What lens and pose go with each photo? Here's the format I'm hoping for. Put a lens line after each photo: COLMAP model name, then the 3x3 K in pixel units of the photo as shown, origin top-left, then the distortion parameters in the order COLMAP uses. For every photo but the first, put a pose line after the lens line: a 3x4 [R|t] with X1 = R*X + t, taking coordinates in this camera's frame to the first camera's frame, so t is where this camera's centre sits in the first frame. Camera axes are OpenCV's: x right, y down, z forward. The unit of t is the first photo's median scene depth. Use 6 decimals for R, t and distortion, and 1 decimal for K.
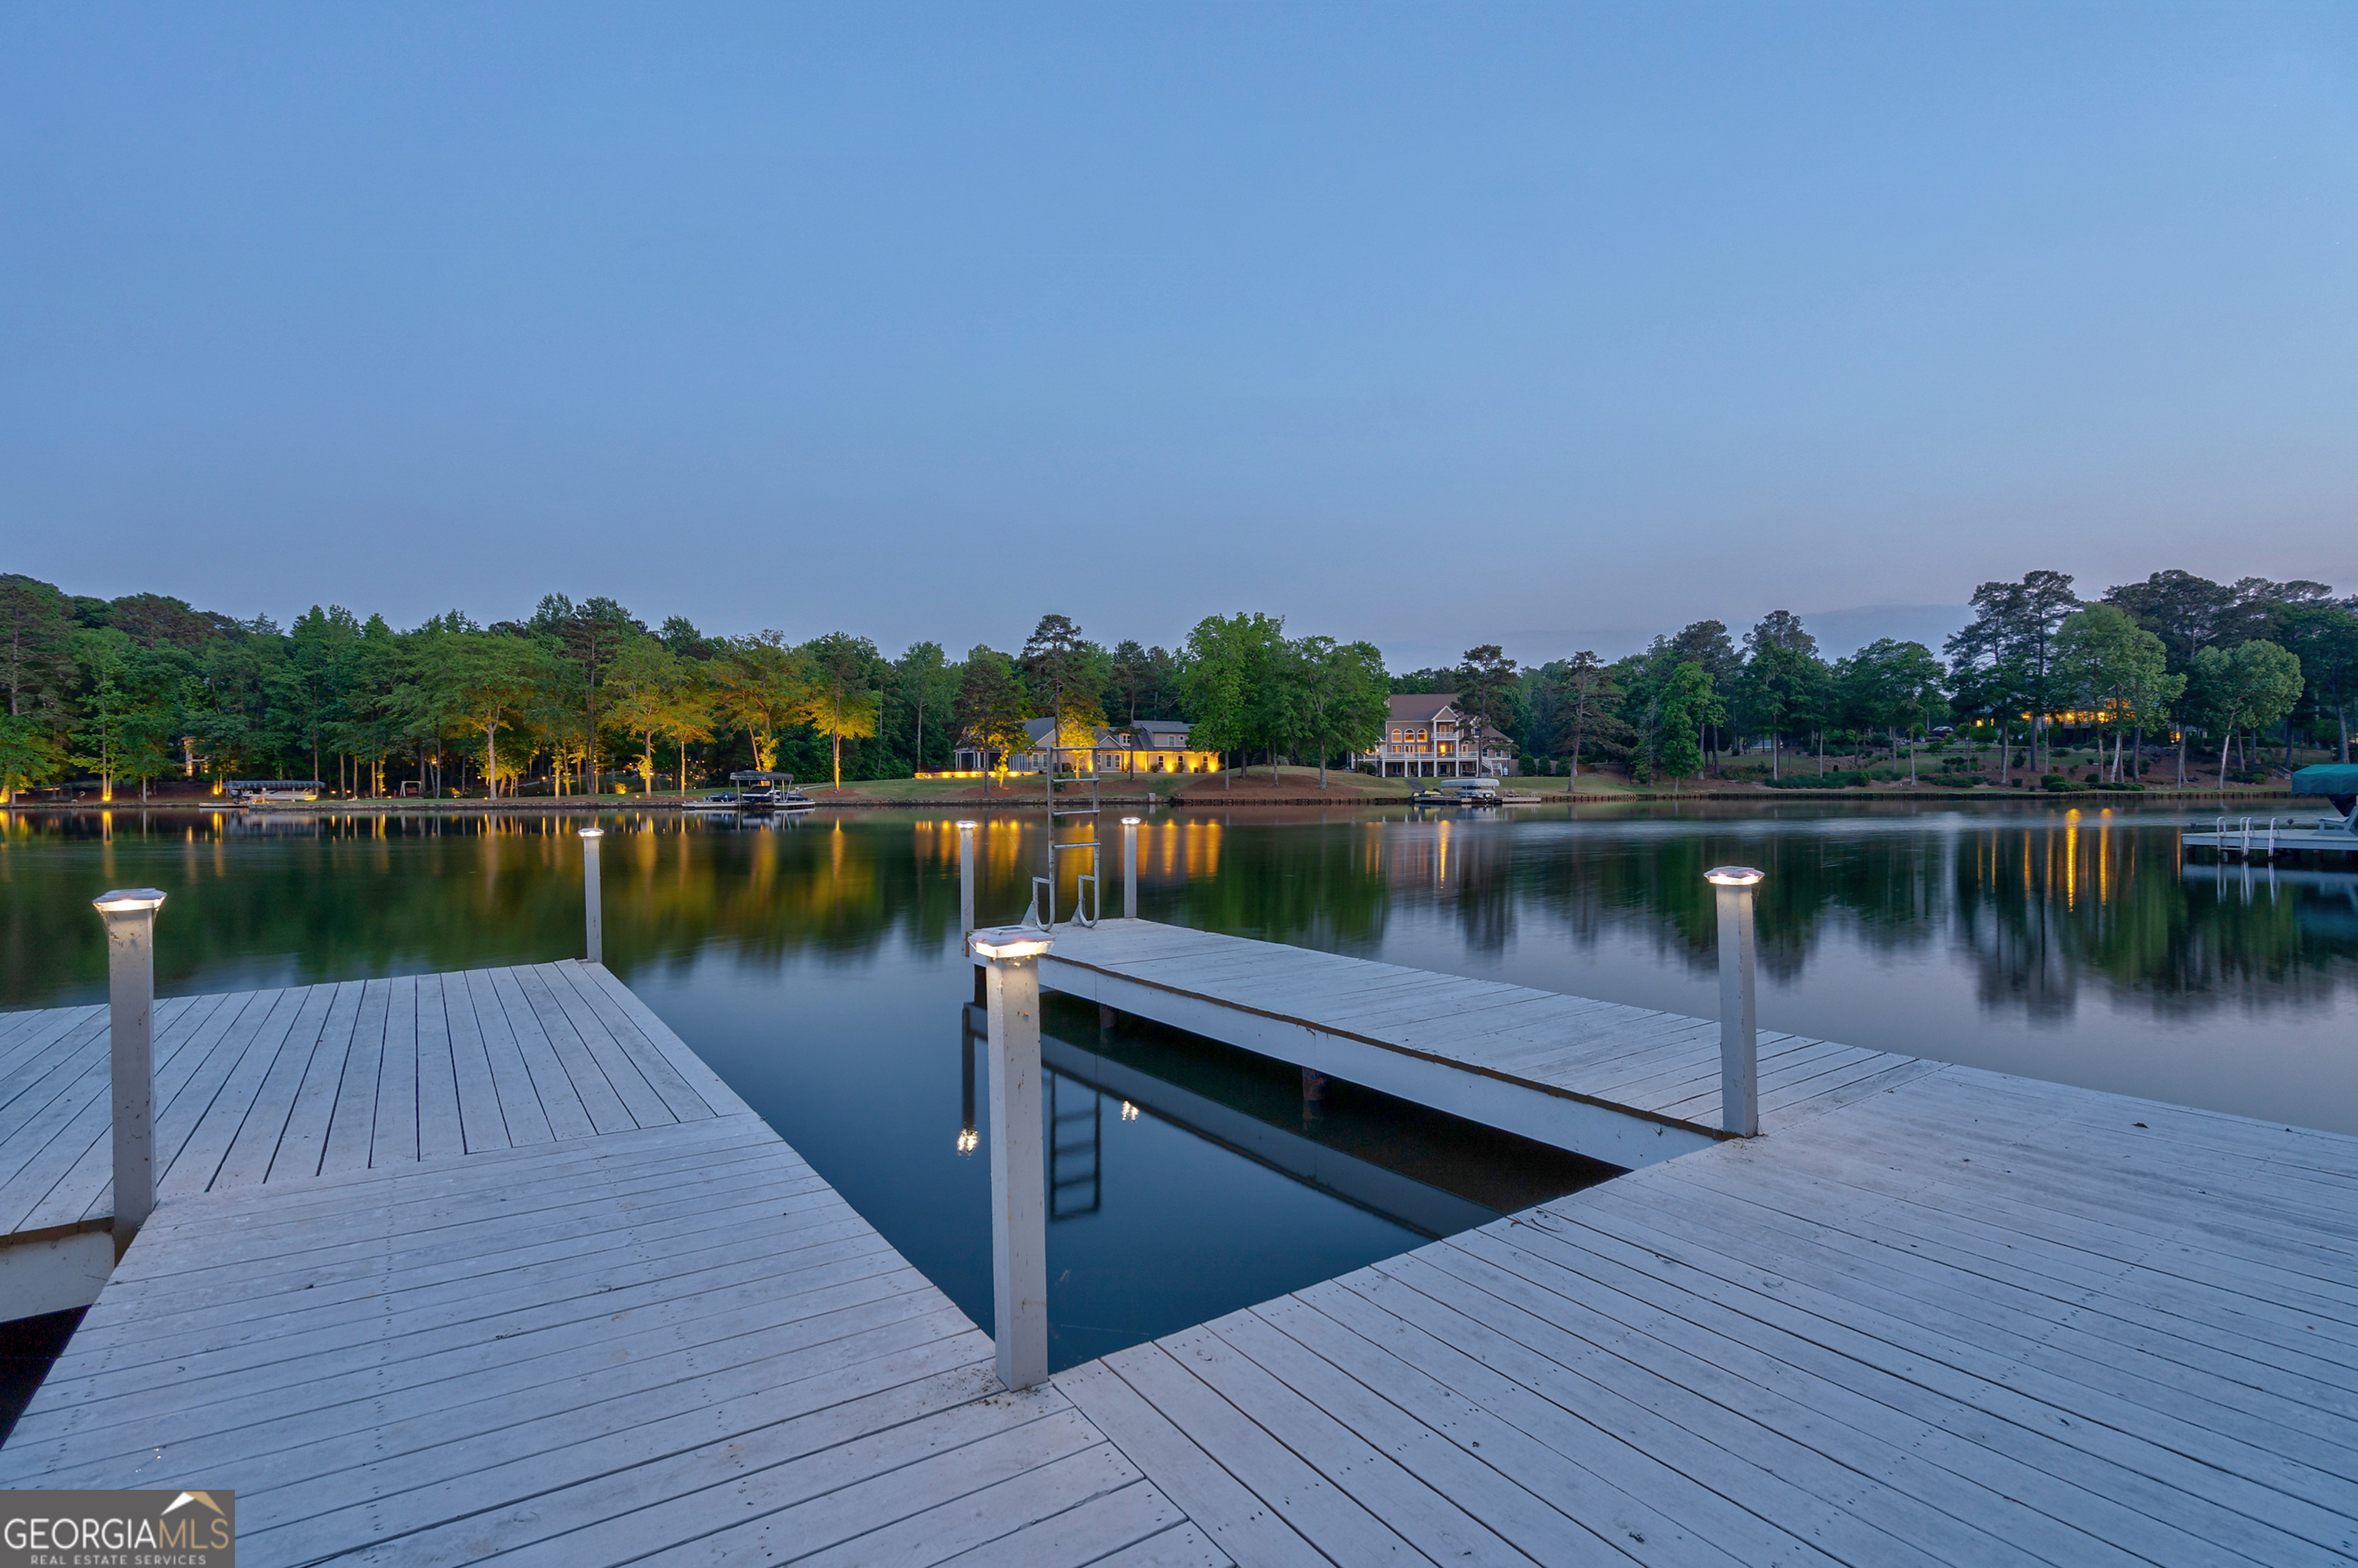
lens RADIAL K [[1076.0, 0, 1197.3], [0, 1076.0, 784.2], [0, 0, 1]] dist [-0.001606, 0.000849]
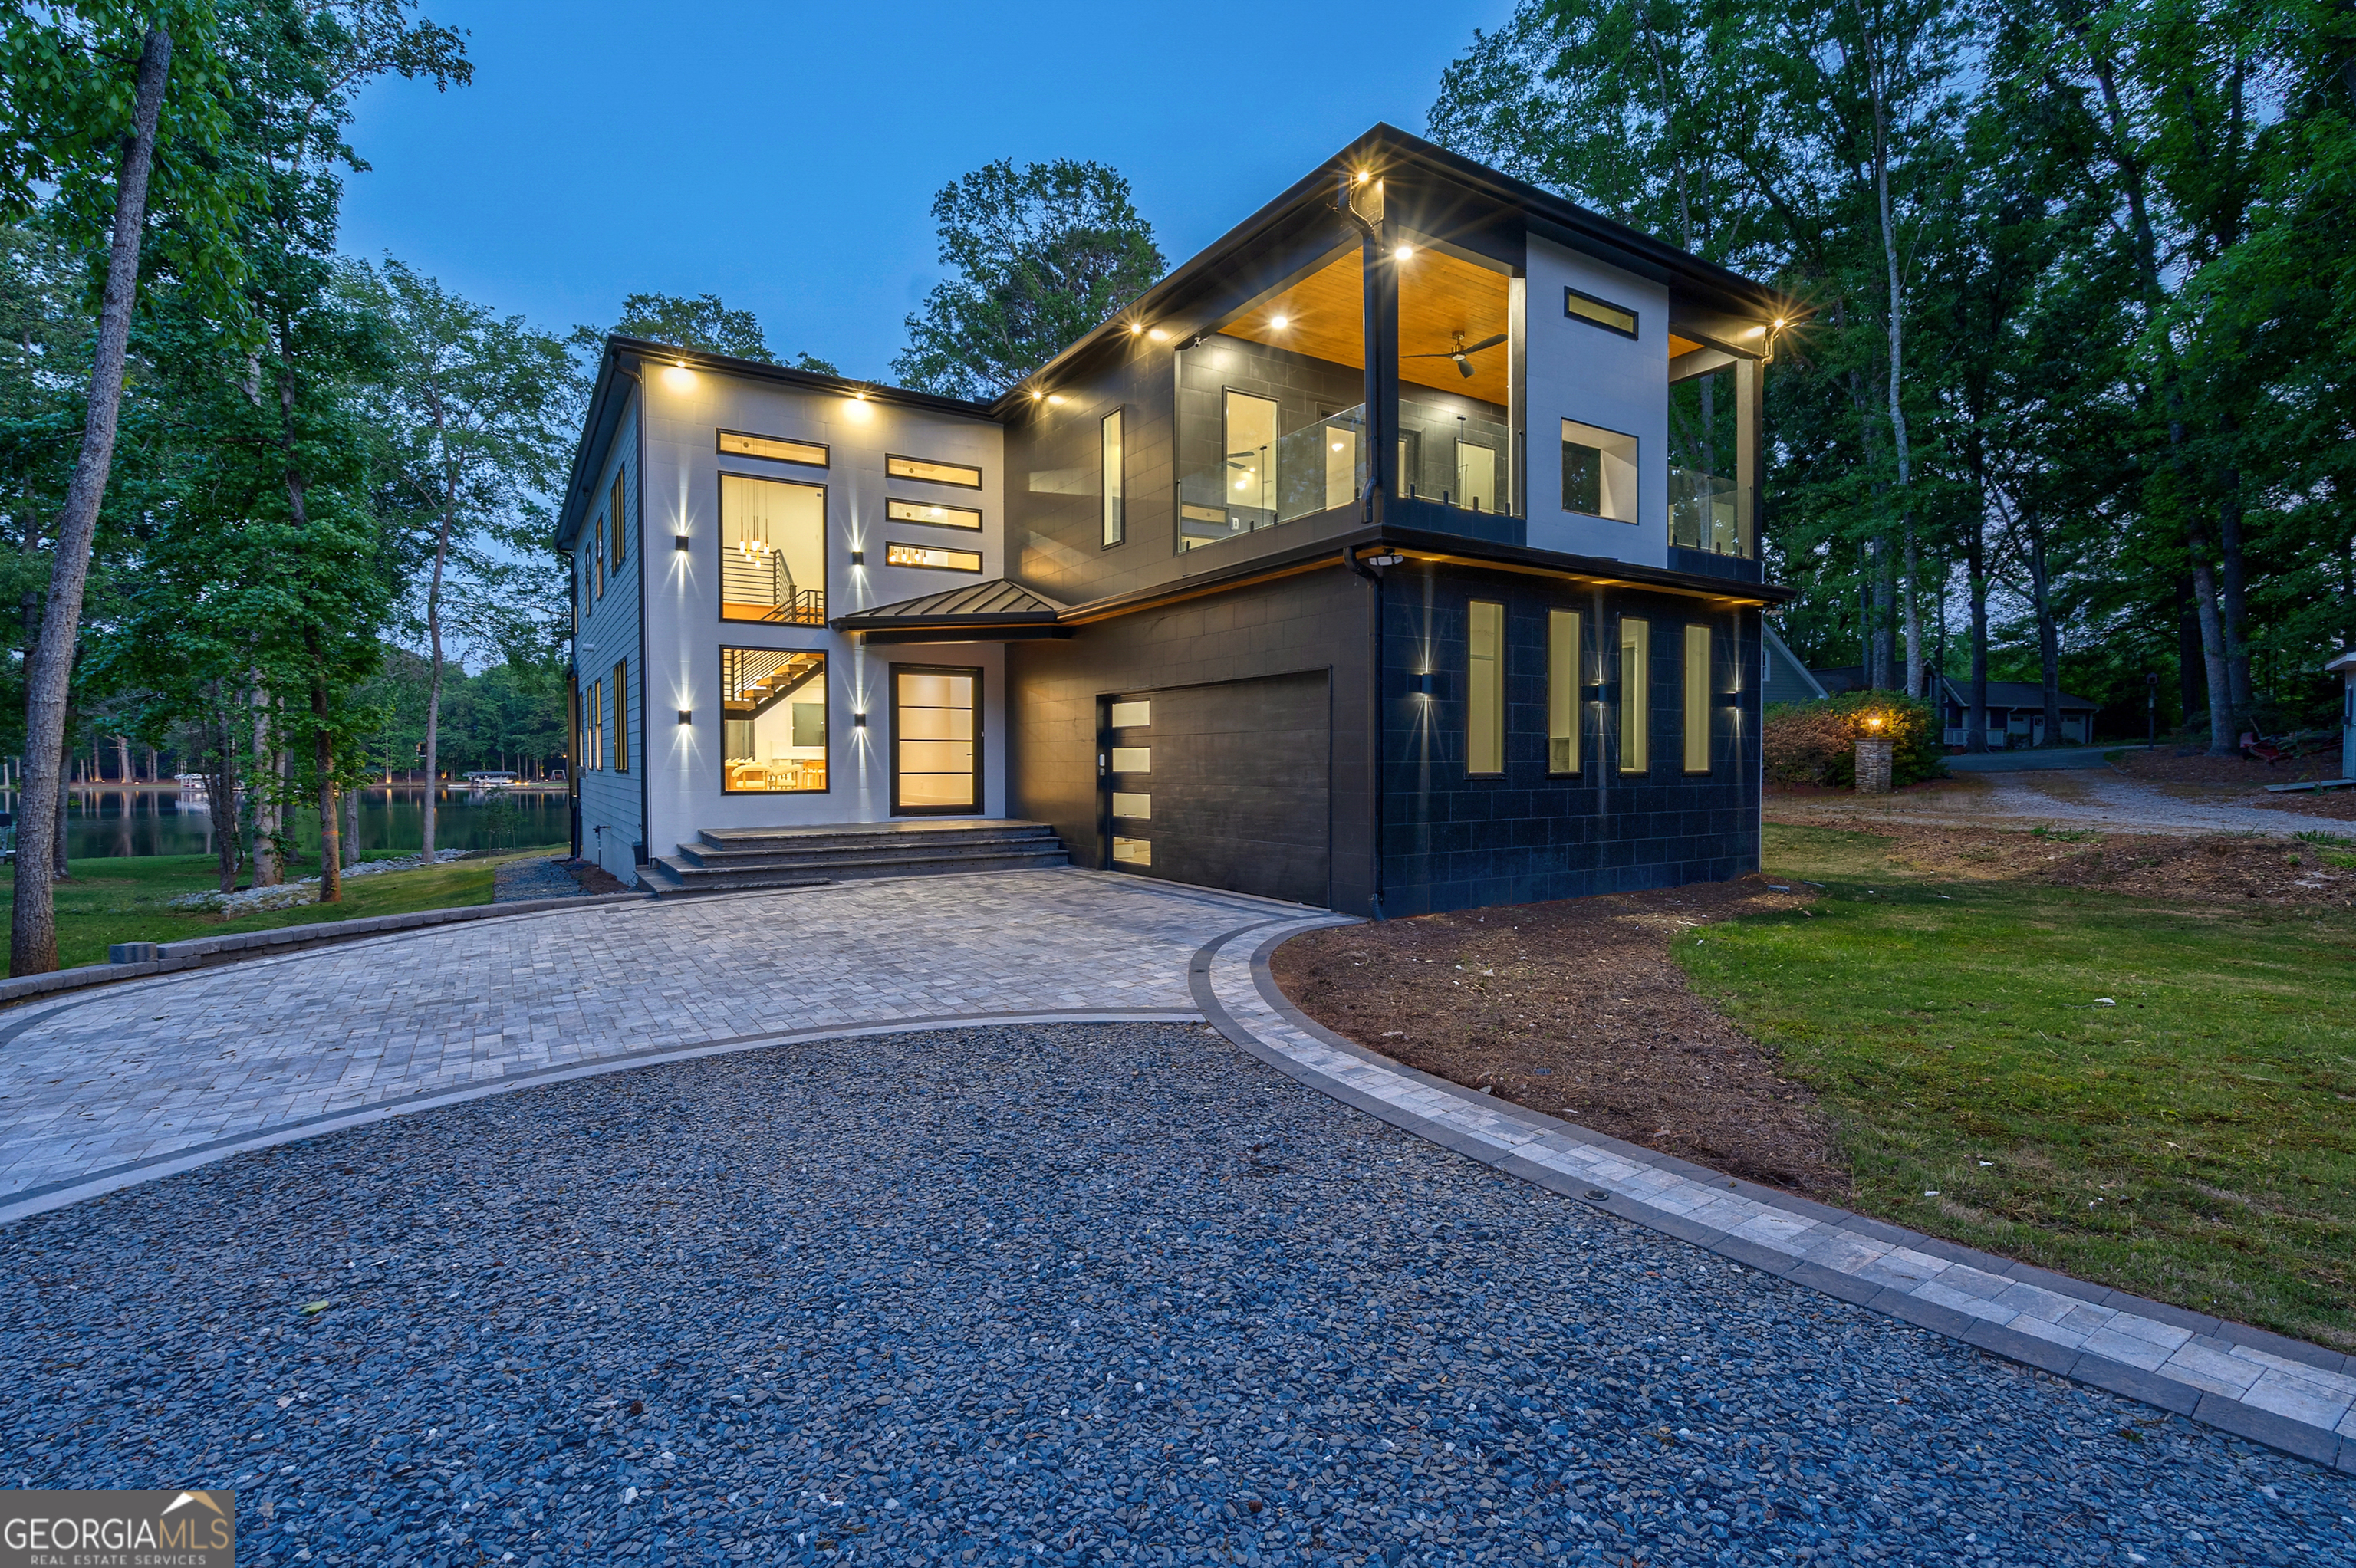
lens RADIAL K [[1075.0, 0, 1170.0], [0, 1075.0, 780.0], [0, 0, 1]] dist [-0.001606, 0.000849]
pose [[0.998419, 0.001492, -0.056196, 0.289138], [-0.000339, 0.999789, 0.020528, -0.024125], [0.056215, -0.020477, 0.998209, -0.598243]]
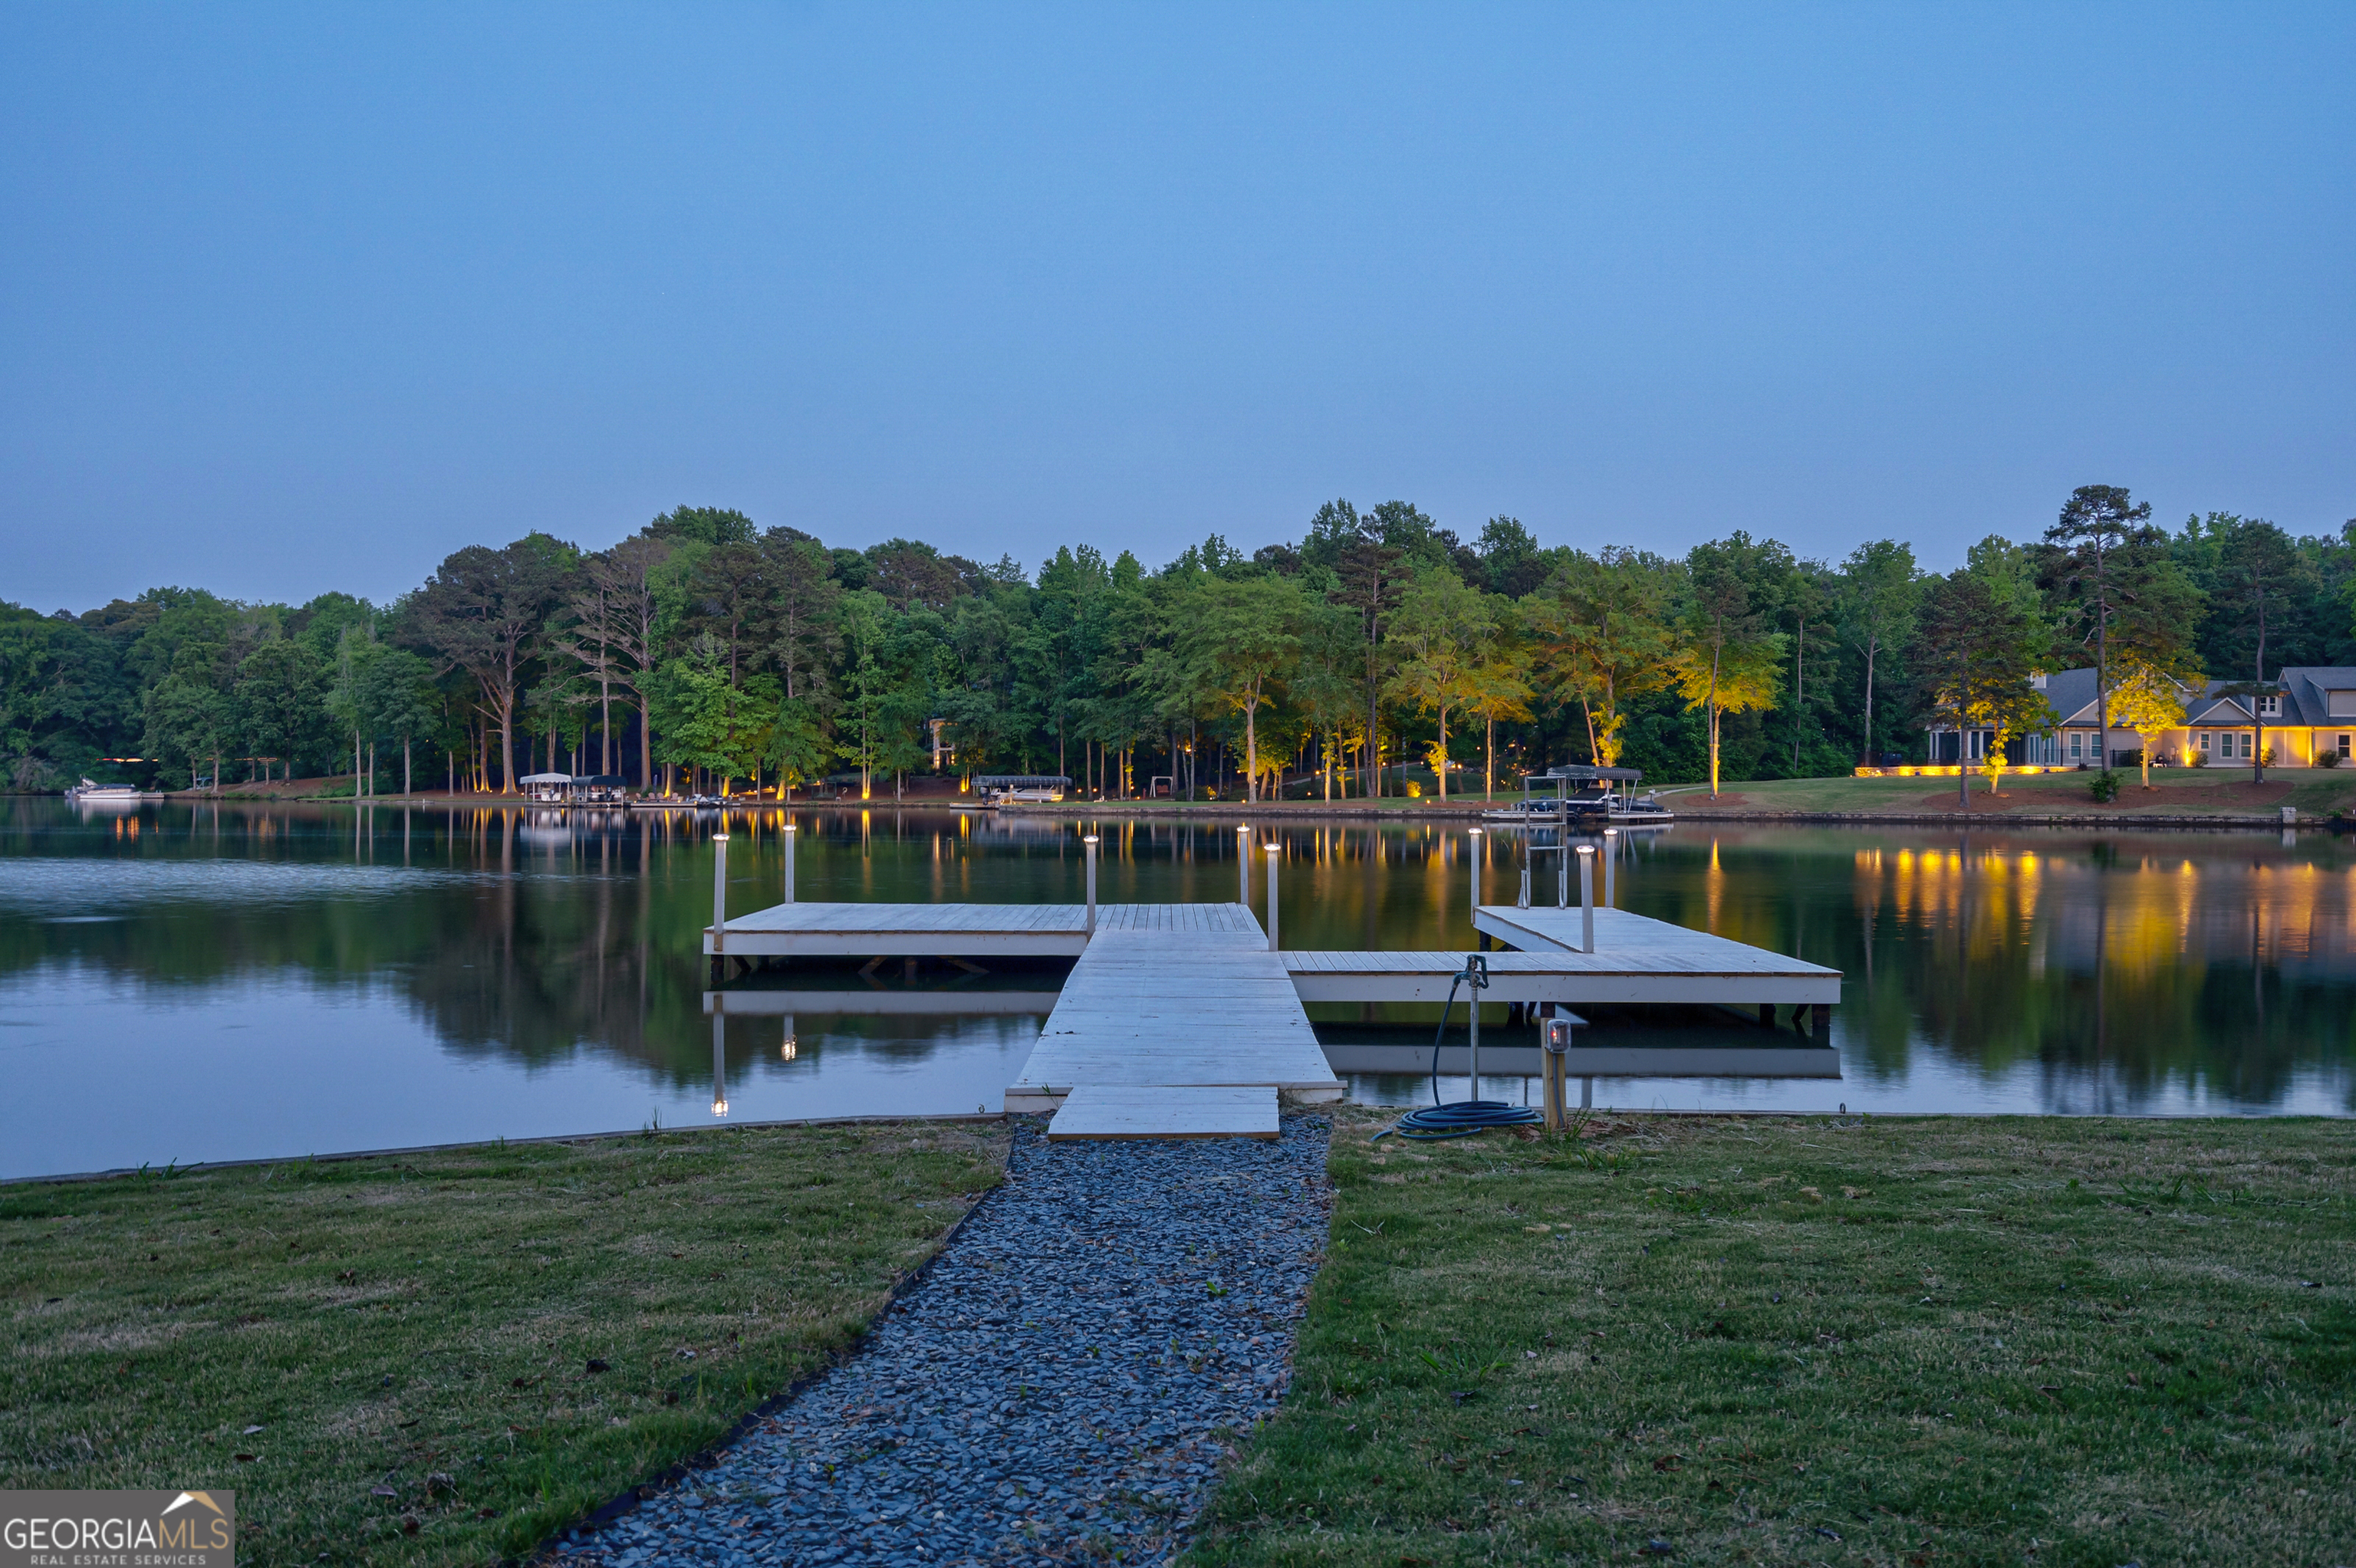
lens RADIAL K [[1969.5, 0, 1181.4], [0, 1969.5, 788.7], [0, 0, 1]] dist [0.008315, -0.000638]
pose [[0.812864, 0.008797, -0.582387, 0.071265], [-0.006962, 0.999961, 0.005386, -0.002171], [0.582412, -0.000323, 0.812894, -0.096700]]
